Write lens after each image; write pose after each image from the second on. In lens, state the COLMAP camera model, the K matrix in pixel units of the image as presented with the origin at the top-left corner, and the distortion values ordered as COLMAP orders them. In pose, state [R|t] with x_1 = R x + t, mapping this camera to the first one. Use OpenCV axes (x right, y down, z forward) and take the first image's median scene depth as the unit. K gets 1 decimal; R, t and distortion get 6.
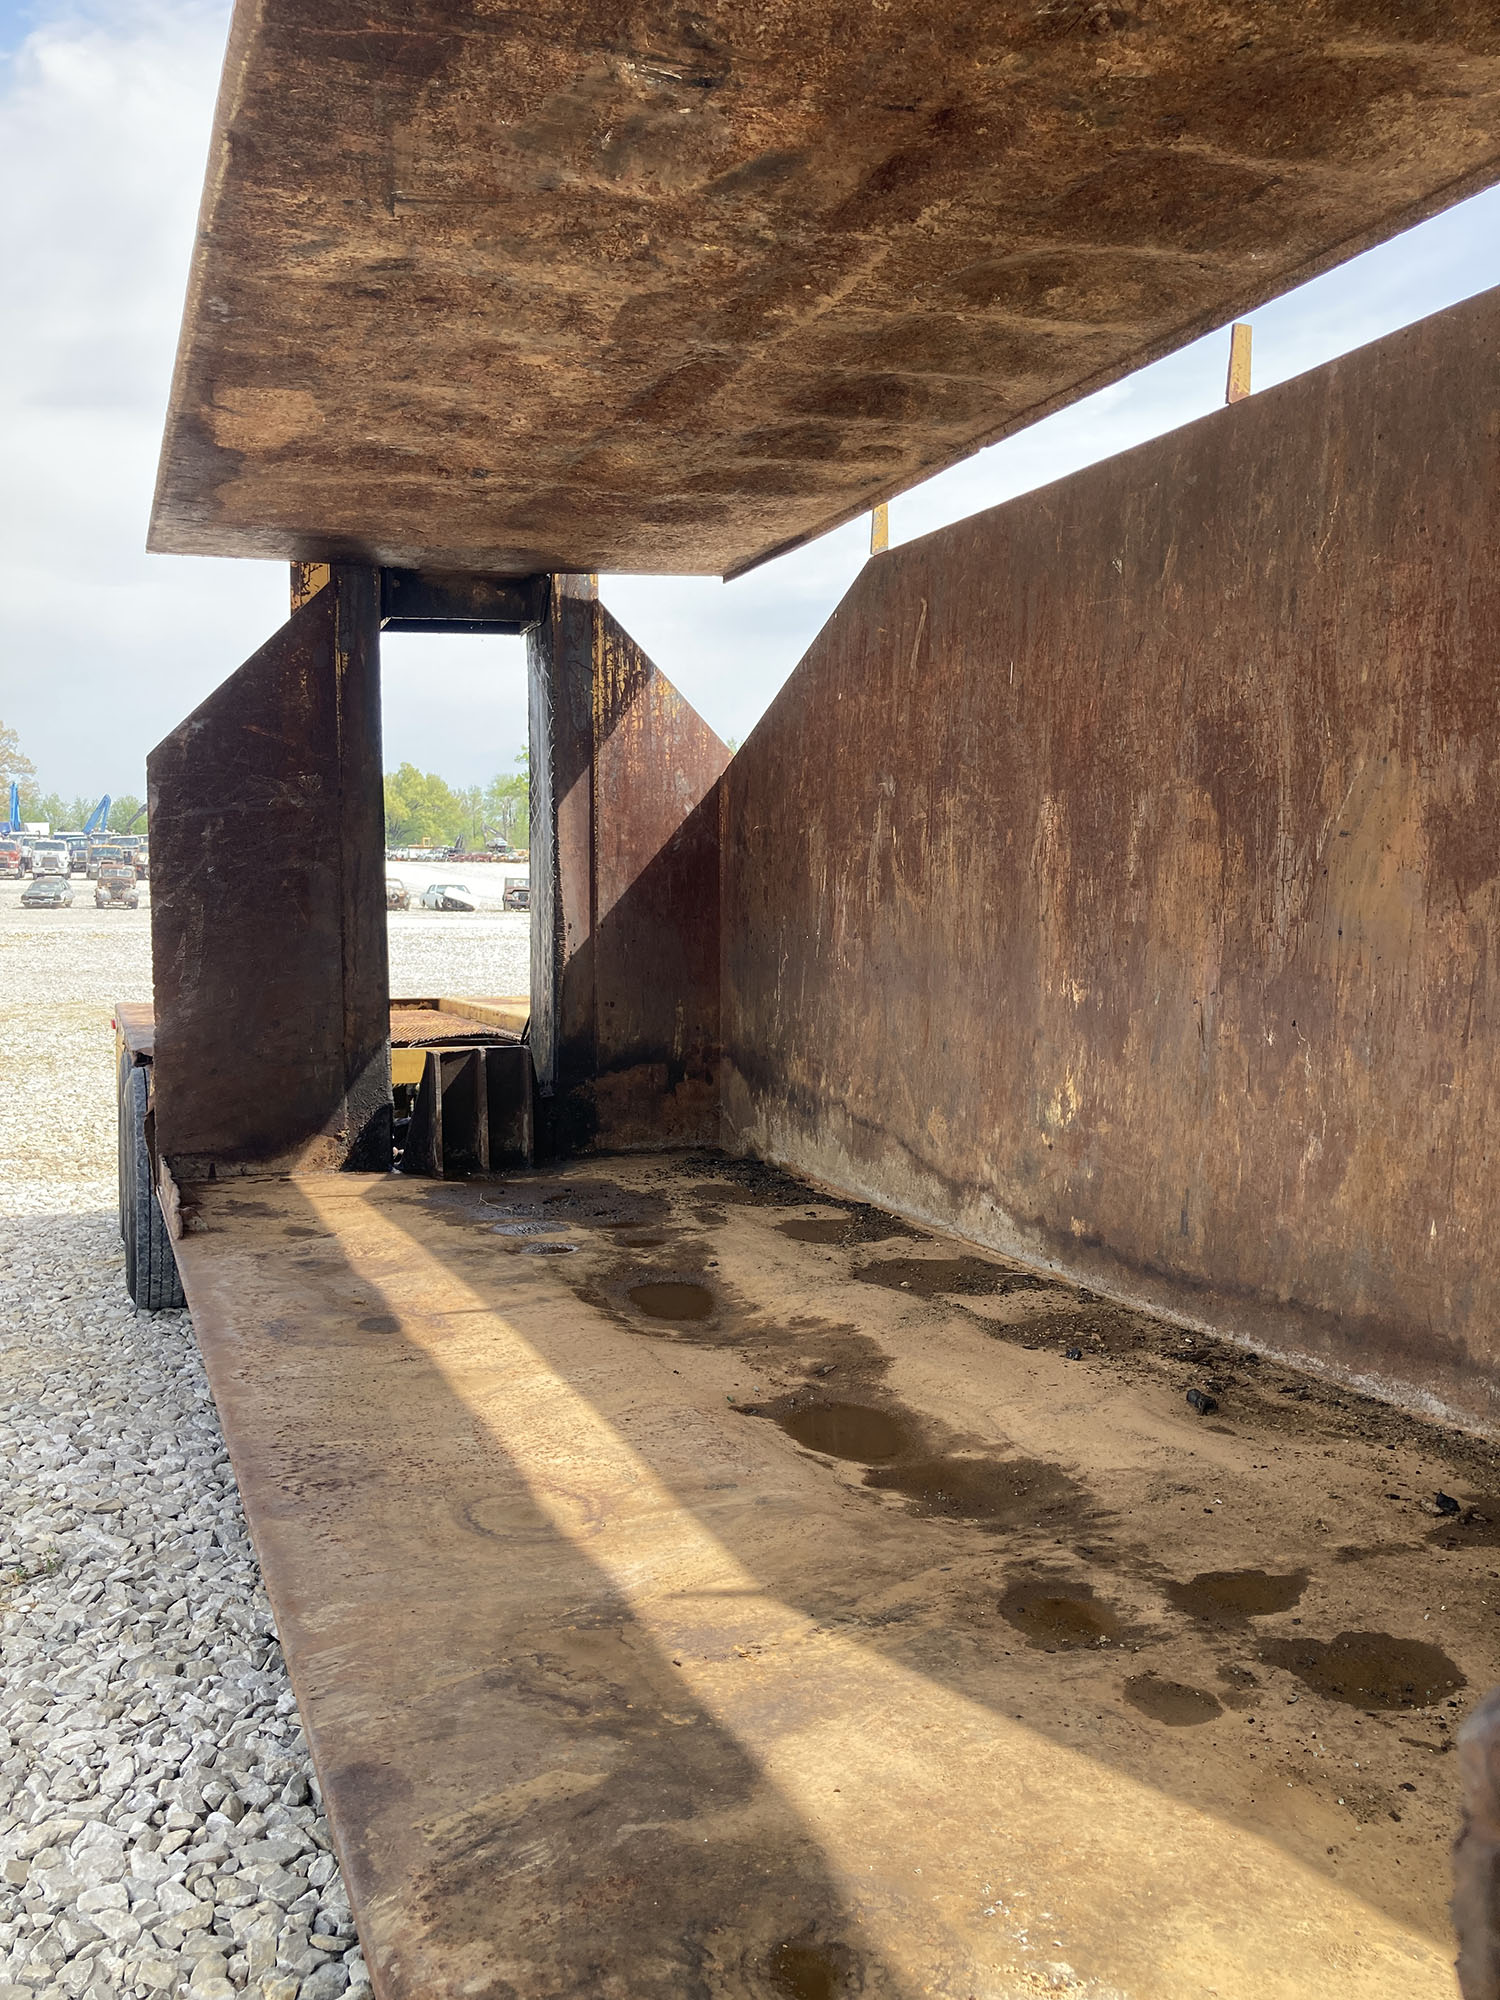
lens RADIAL K [[1639.7, 0, 750.0], [0, 1639.7, 1000.0], [0, 0, 1]] dist [0.124465, -0.305697]
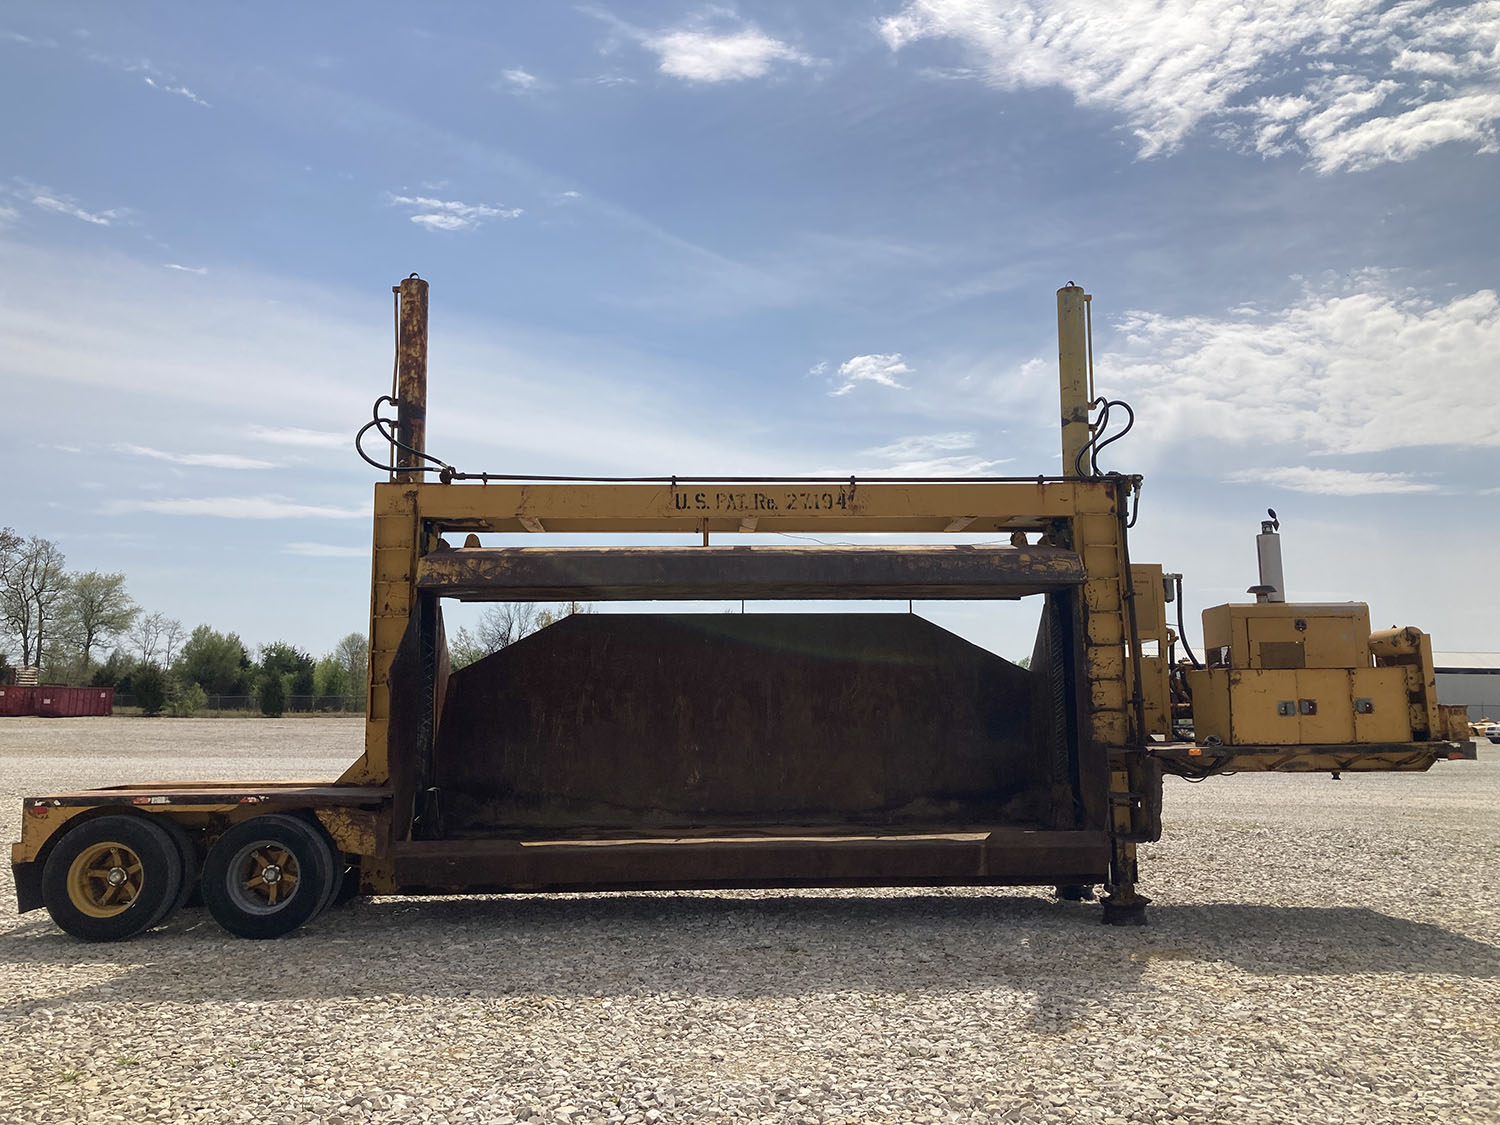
lens RADIAL K [[1229.7, 0, 747.5], [0, 1229.7, 538.2], [0, 0, 1]] dist [0.124465, -0.305697]
pose [[0.320461, 0.127781, 0.938604, -2.364536], [0.058505, 0.986298, -0.154249, -0.033518], [-0.945453, 0.104344, 0.308594, -0.057395]]
